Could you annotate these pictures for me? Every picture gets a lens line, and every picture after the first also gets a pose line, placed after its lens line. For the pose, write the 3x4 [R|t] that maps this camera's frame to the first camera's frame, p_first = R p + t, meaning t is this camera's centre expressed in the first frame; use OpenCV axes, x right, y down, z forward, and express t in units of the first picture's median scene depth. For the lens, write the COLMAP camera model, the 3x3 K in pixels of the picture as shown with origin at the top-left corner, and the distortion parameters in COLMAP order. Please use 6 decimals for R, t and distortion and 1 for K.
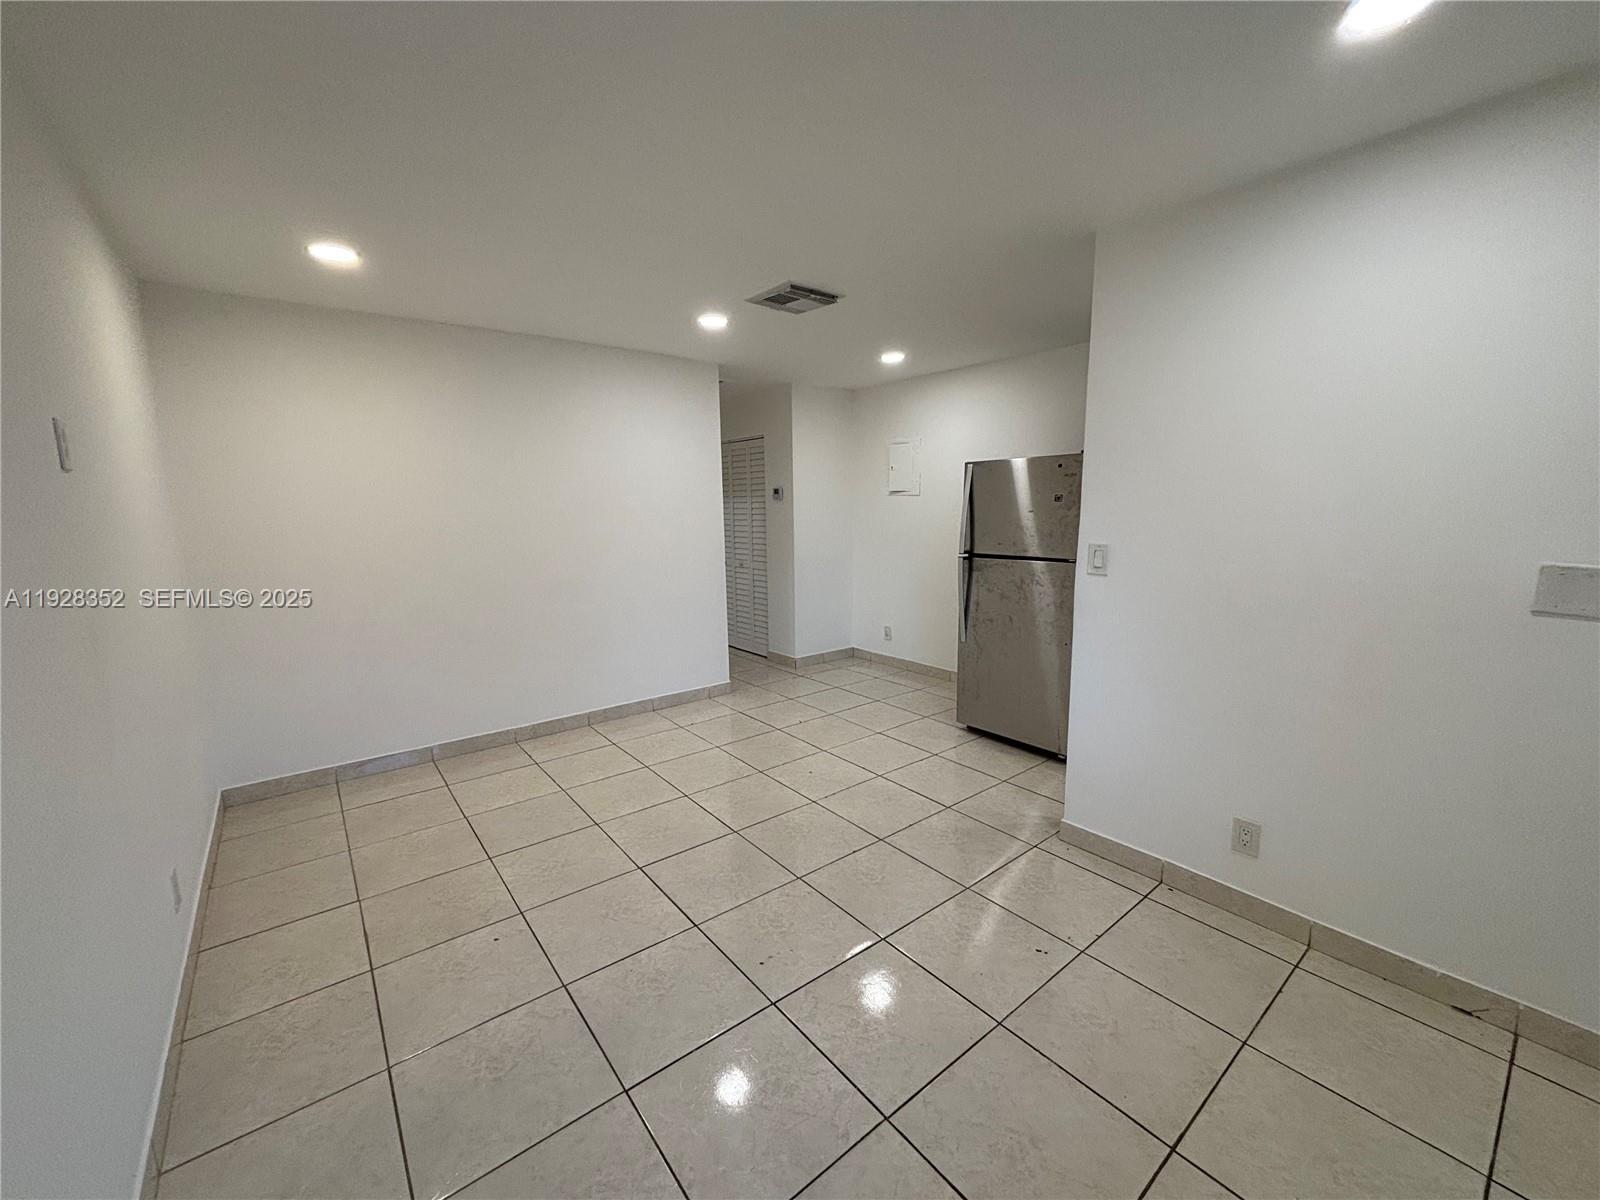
lens RADIAL K [[641.6, 0, 797.2], [0, 641.6, 597.2], [0, 0, 1]] dist [0.003637, -0.000530]
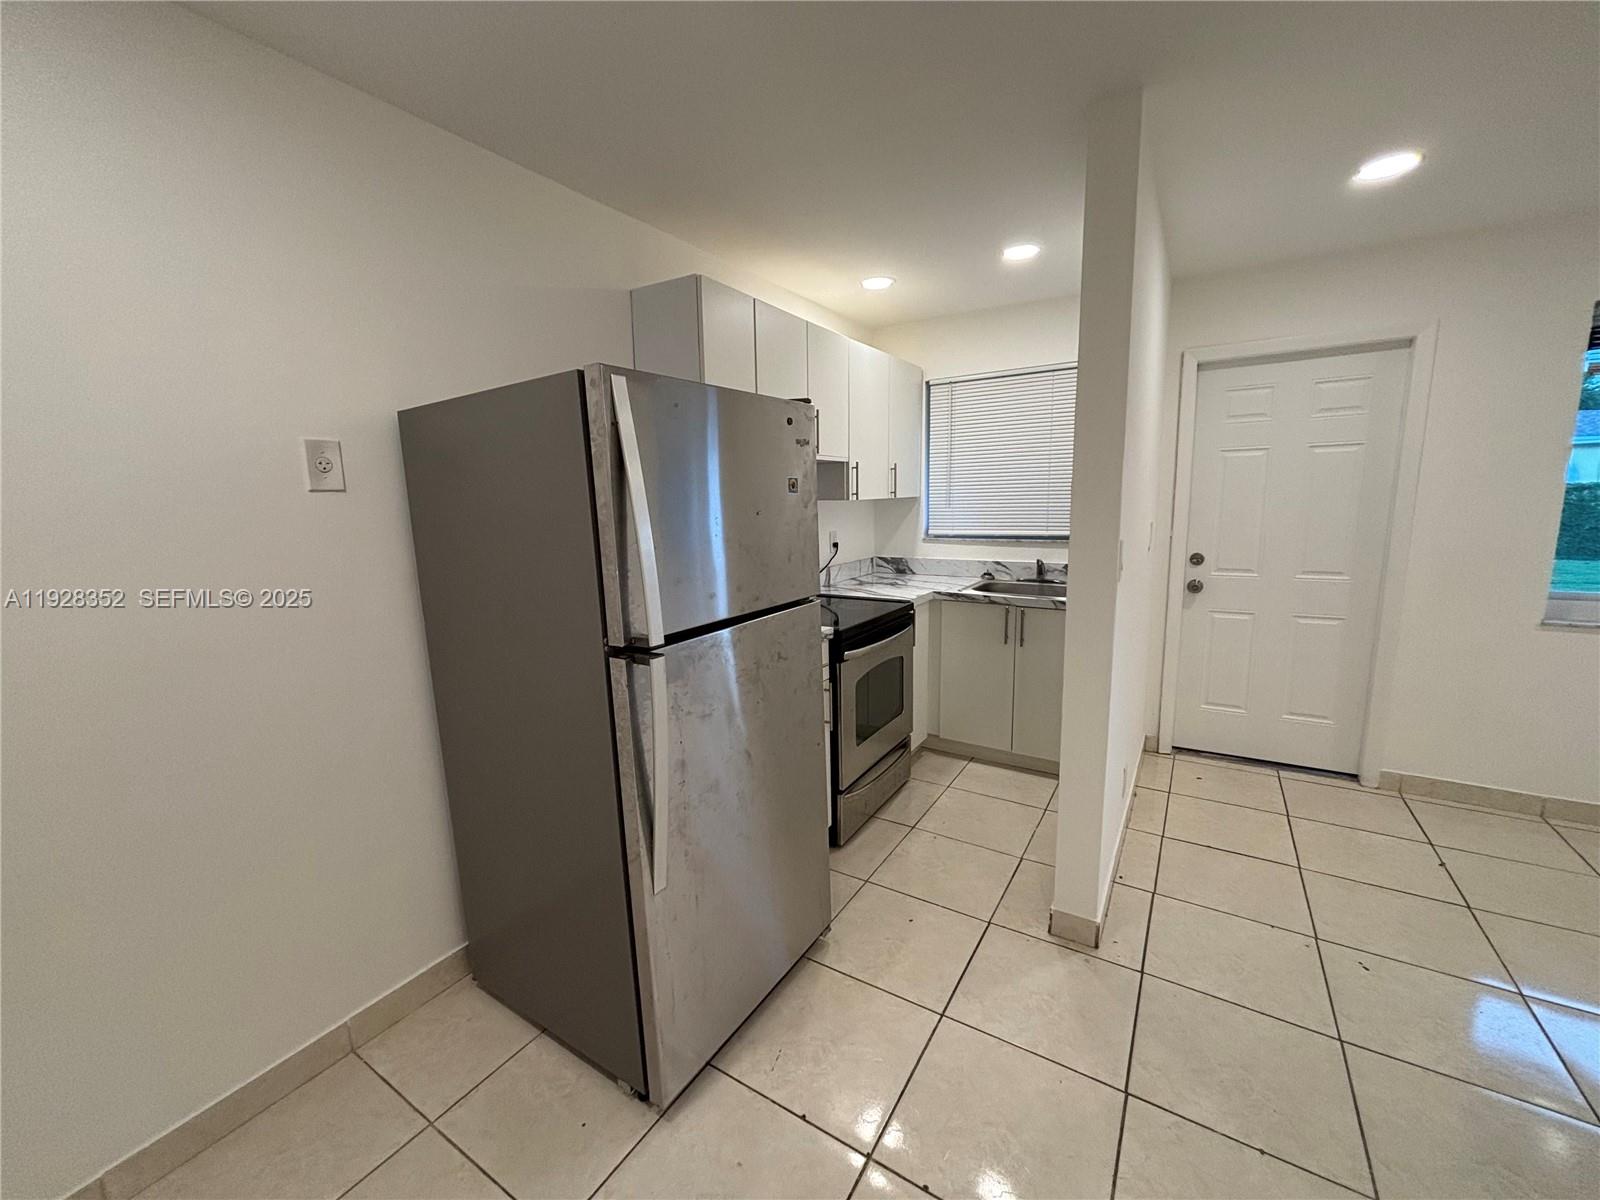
lens RADIAL K [[641.6, 0, 797.2], [0, 641.6, 597.2], [0, 0, 1]] dist [0.003637, -0.000530]
pose [[-0.333715, -0.127186, 0.934055, -0.085812], [0.164033, 0.967905, 0.190400, -0.162288], [-0.928293, 0.216755, -0.302142, 1.157036]]
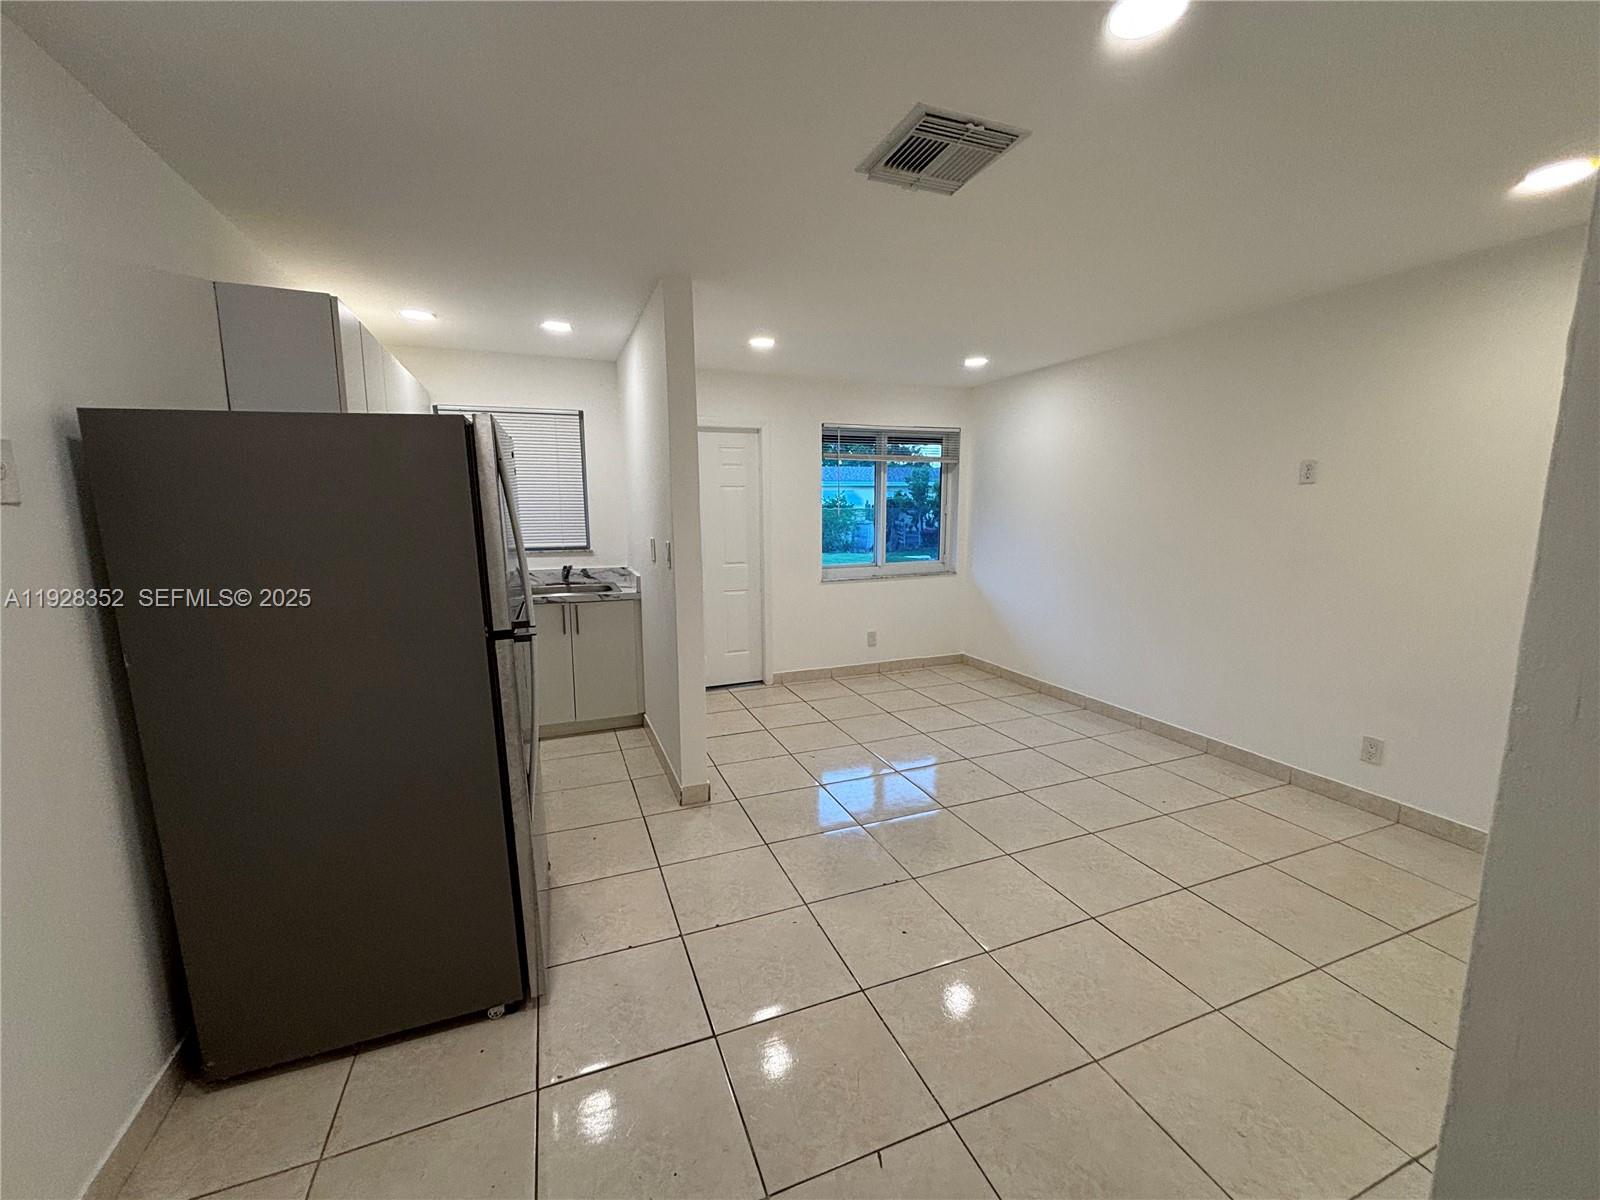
lens RADIAL K [[641.6, 0, 797.2], [0, 641.6, 597.2], [0, 0, 1]] dist [0.003637, -0.000530]
pose [[-0.956236, -0.023811, 0.291627, -0.055587], [0.060348, 0.959205, 0.276196, -0.224998], [-0.286306, 0.281707, -0.915789, 1.522977]]
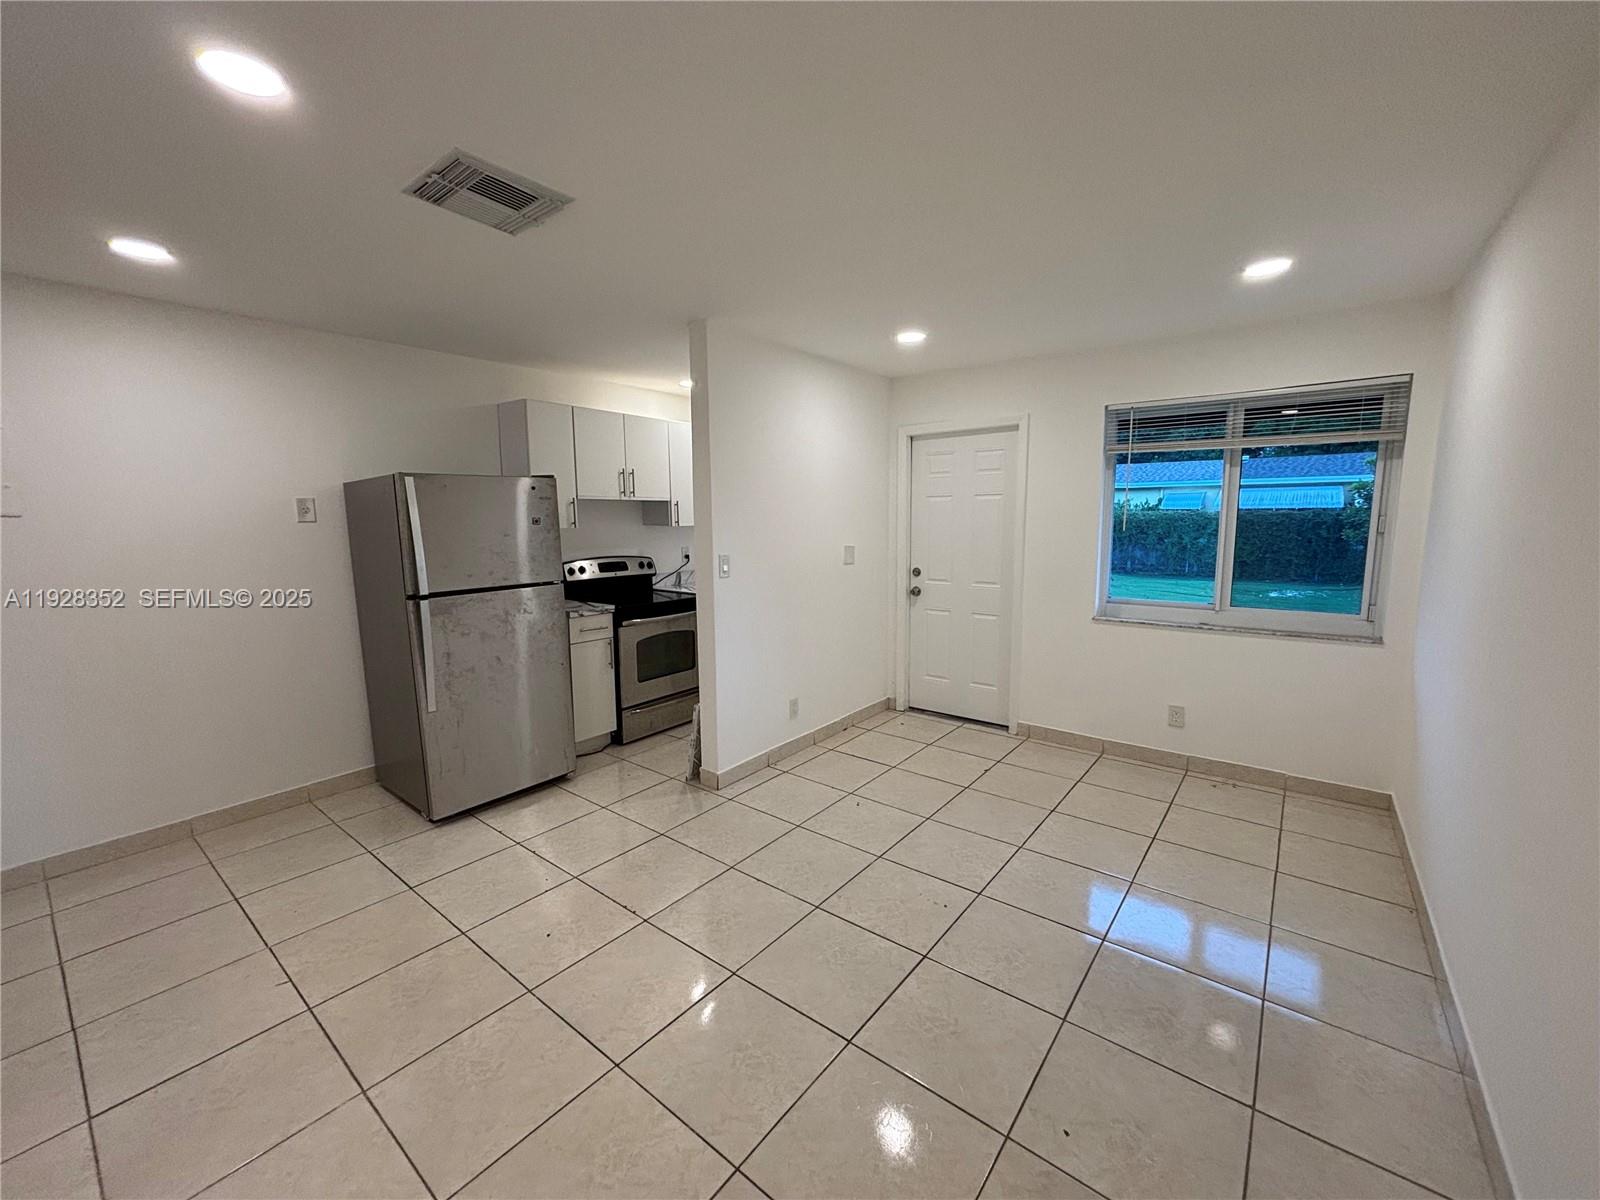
lens RADIAL K [[641.6, 0, 797.2], [0, 641.6, 597.2], [0, 0, 1]] dist [0.003637, -0.000530]
pose [[-0.228707, -0.112016, 0.967029, -0.640425], [0.153597, 0.976763, 0.149470, -0.124814], [-0.961302, 0.182718, -0.206187, 0.829477]]
